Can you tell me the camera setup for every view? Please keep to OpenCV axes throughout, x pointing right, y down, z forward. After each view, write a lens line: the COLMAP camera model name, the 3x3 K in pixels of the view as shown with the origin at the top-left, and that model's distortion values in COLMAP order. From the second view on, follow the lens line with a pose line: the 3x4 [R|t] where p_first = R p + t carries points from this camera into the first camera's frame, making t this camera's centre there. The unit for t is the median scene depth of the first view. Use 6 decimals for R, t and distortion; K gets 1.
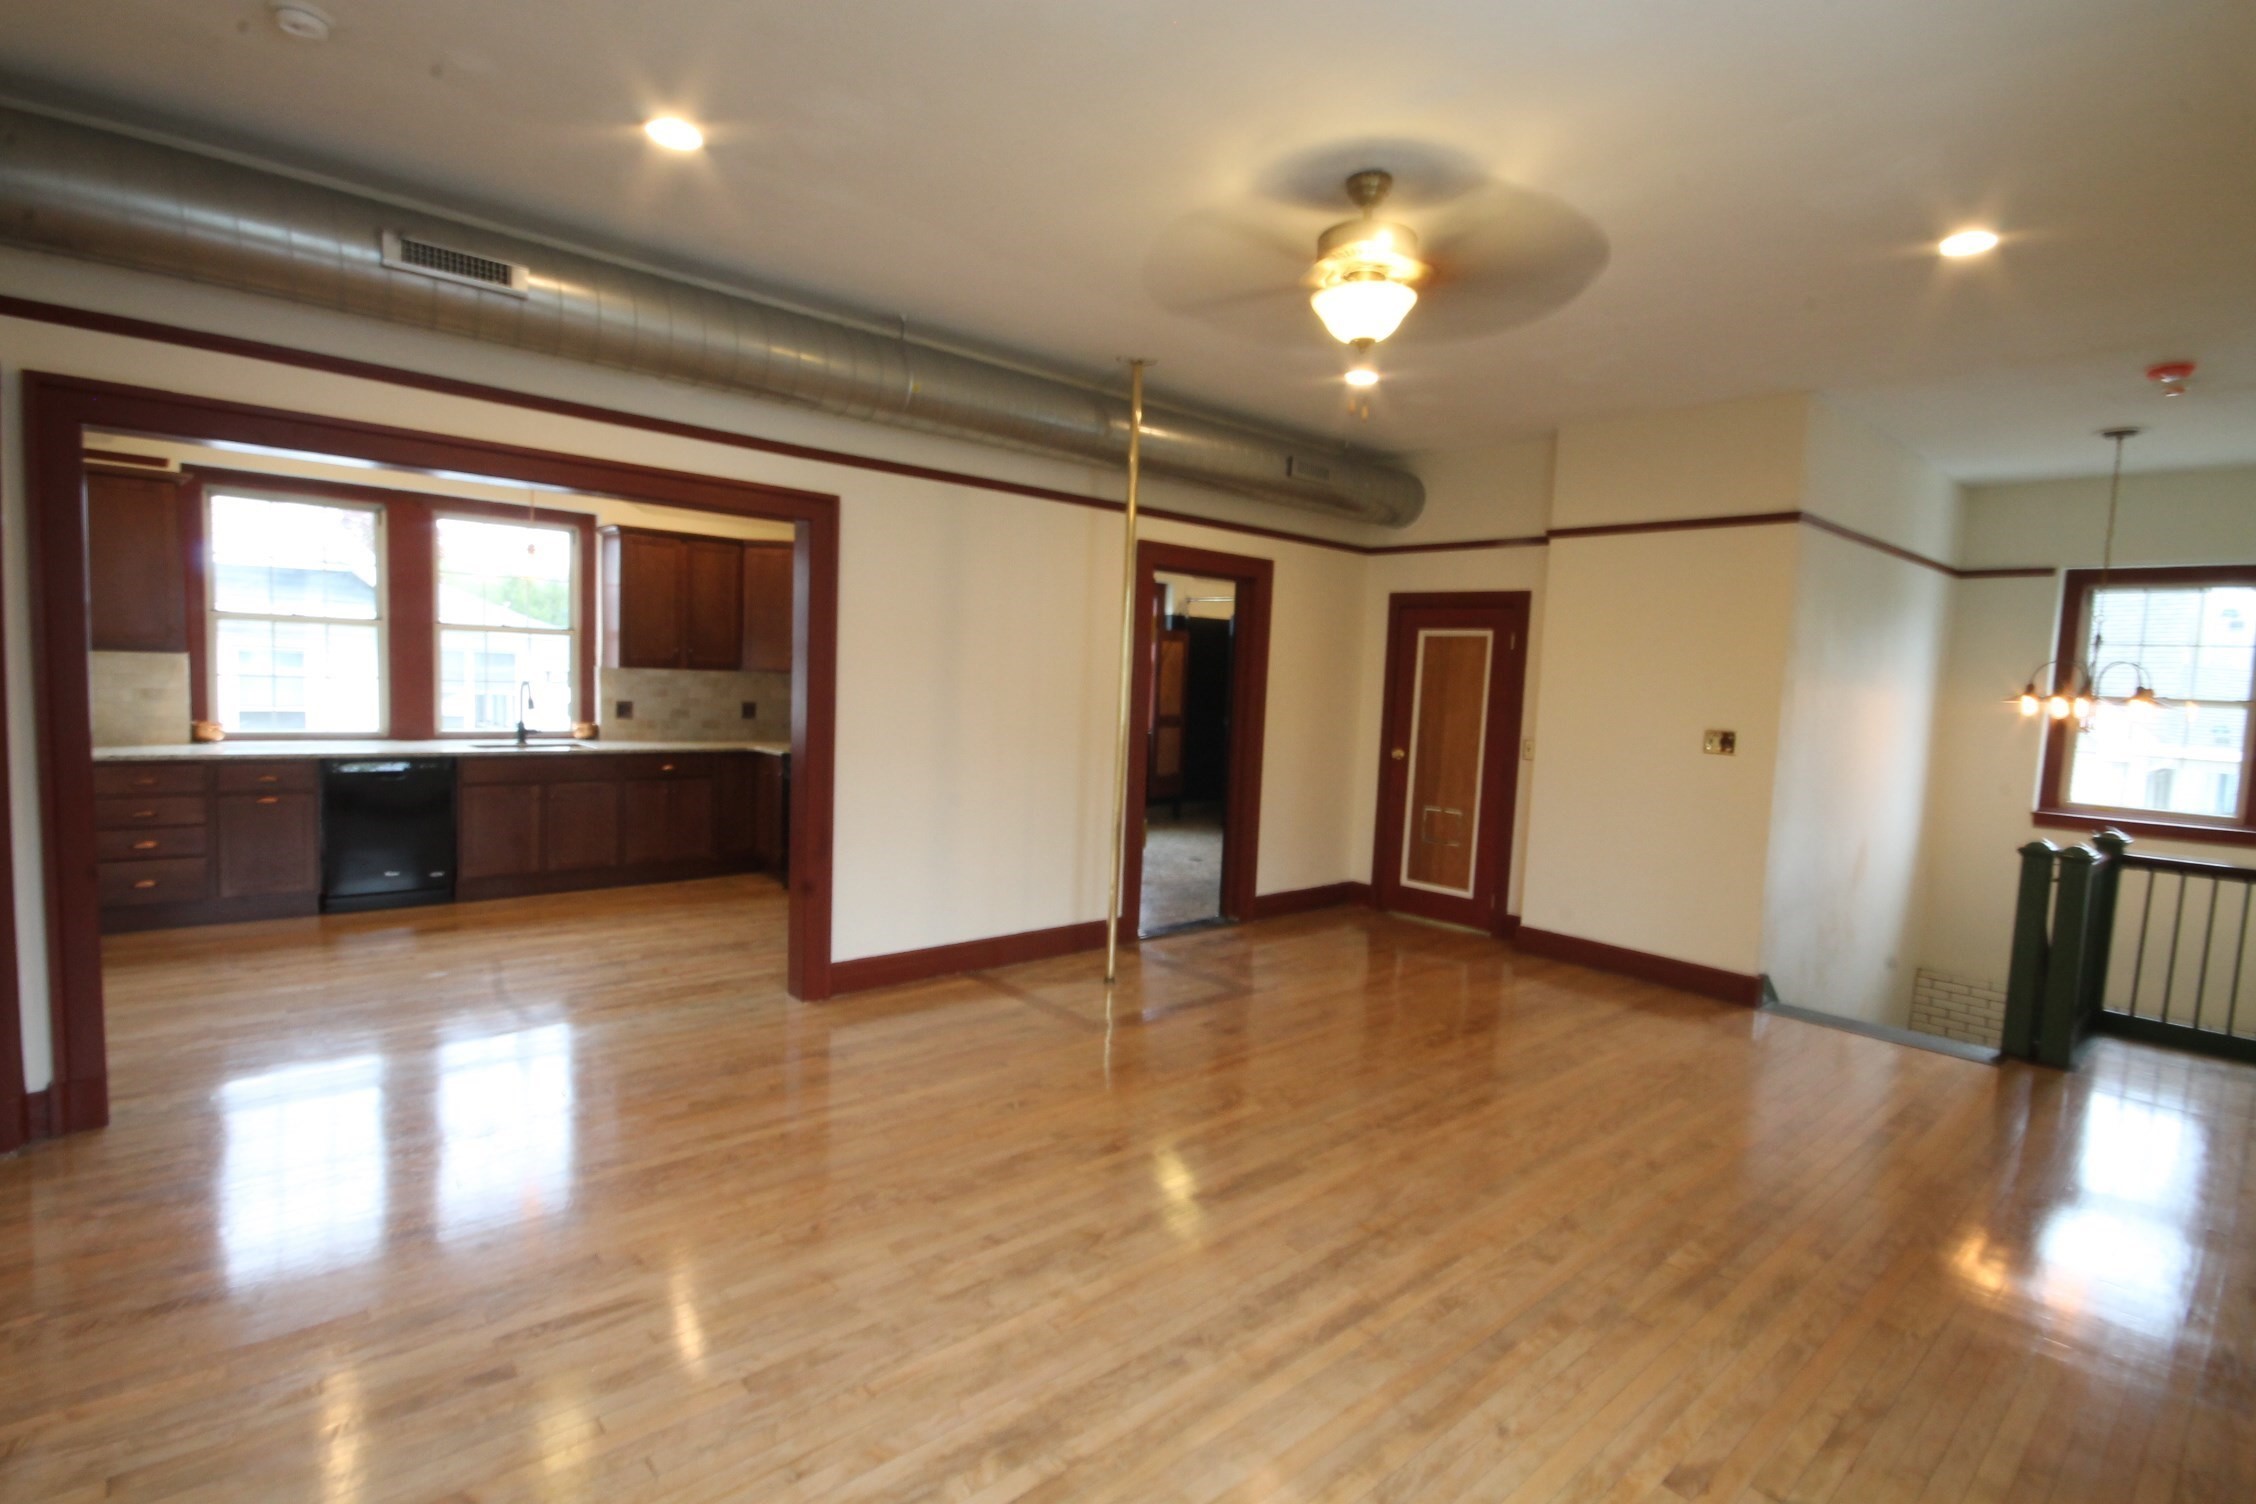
lens RADIAL K [[1070.2, 0, 1122.5], [0, 1070.2, 756.9], [0, 0, 1]] dist [0.004469, -0.014365]
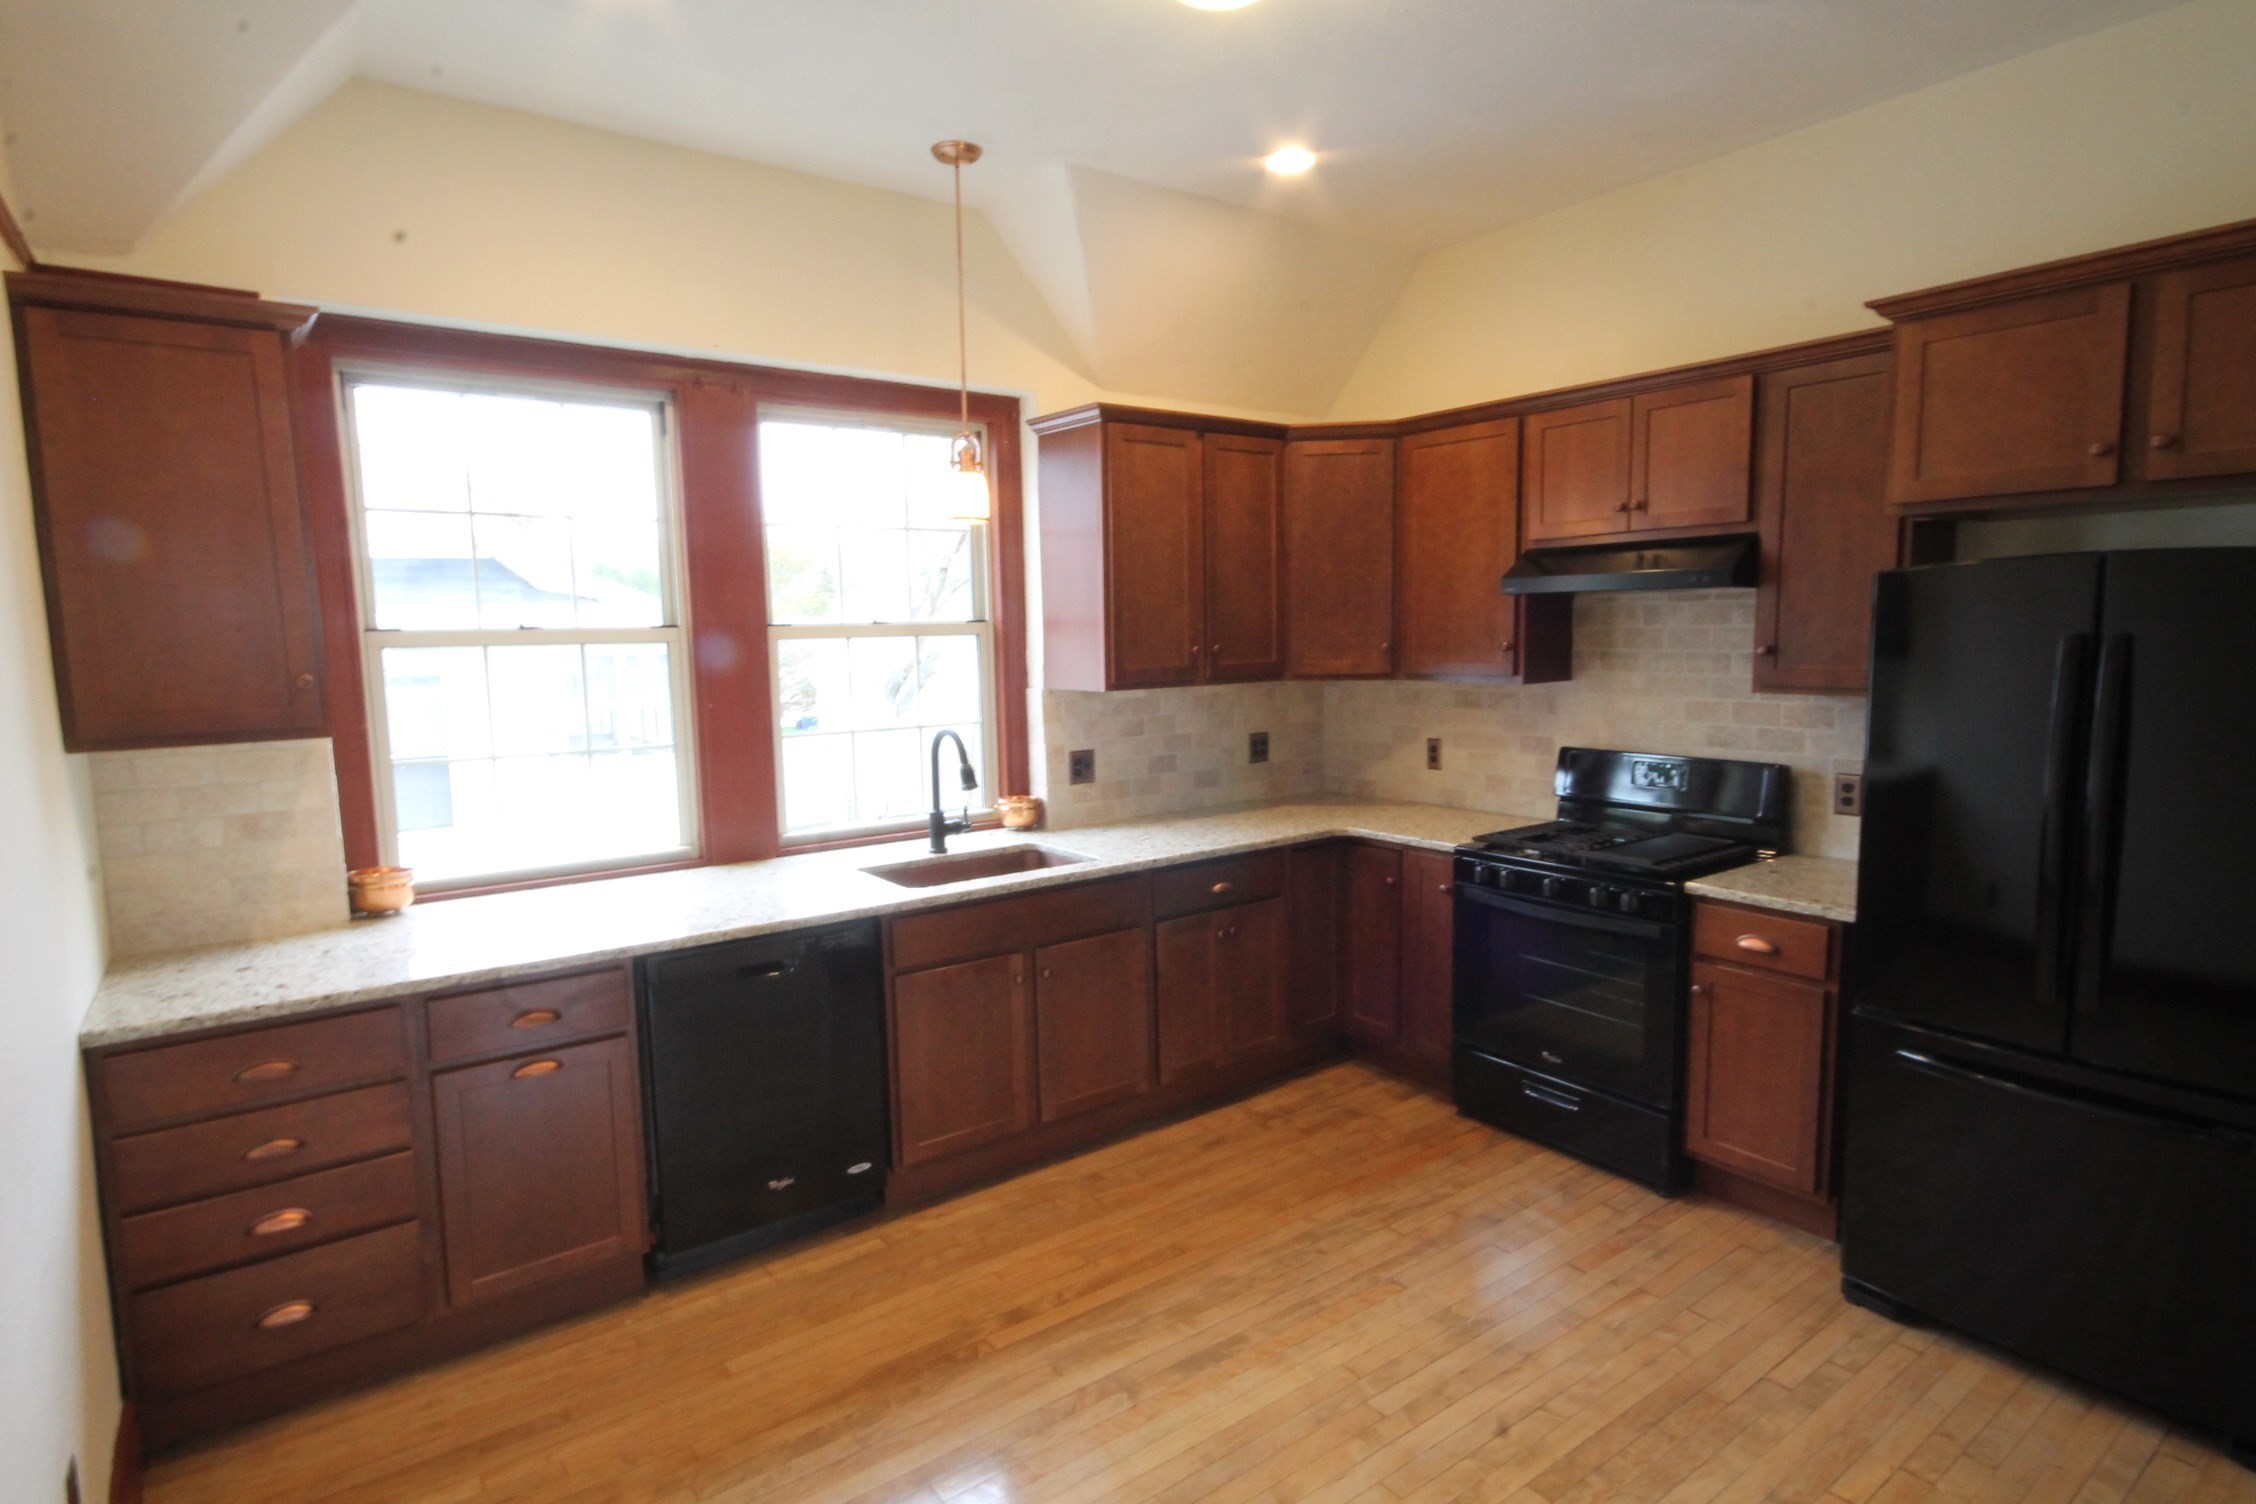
lens RADIAL K [[1171.1, 0, 1114.8], [0, 1171.1, 759.7], [0, 0, 1]] dist [-0.018365, 0.000932]
pose [[0.993192, -0.051741, -0.104372, -0.440641], [0.054751, 0.998157, 0.026181, -0.070062], [0.102825, -0.031717, 0.994194, 0.482031]]
